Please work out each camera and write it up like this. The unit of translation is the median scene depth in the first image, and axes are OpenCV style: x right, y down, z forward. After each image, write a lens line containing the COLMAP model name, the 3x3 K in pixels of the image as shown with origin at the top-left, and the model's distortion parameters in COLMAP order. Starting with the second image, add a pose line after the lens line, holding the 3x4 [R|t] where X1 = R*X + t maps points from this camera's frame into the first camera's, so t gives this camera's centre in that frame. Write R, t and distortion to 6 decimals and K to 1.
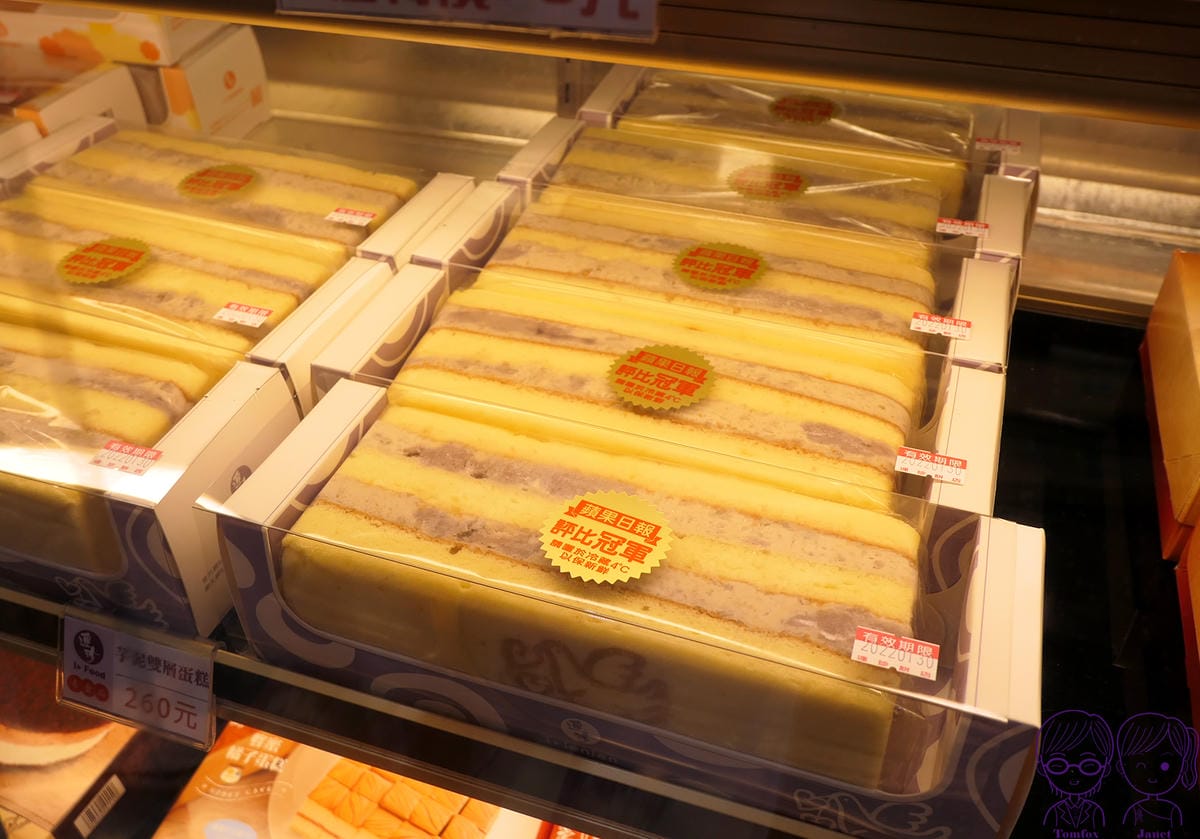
lens RADIAL K [[1134.7, 0, 596.7], [0, 1134.7, 417.7], [0, 0, 1]] dist [0.006087, 0.000000]
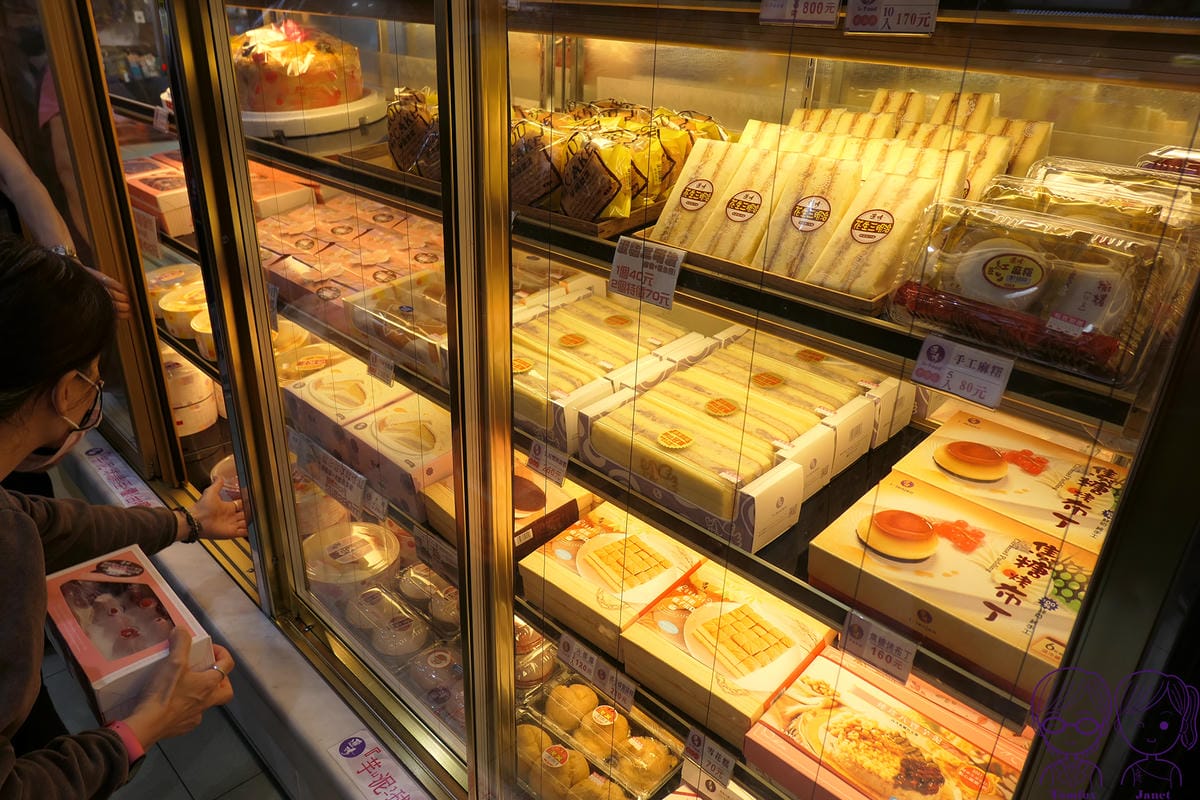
lens RADIAL K [[791.4, 0, 601.2], [0, 791.4, 399.6], [0, 0, 1]] dist [0.006399, 0.001092]
pose [[0.905361, 0.201935, -0.373554, 0.486852], [-0.244198, 0.967270, -0.068962, 0.151246], [0.347402, 0.153657, 0.925041, -0.959887]]
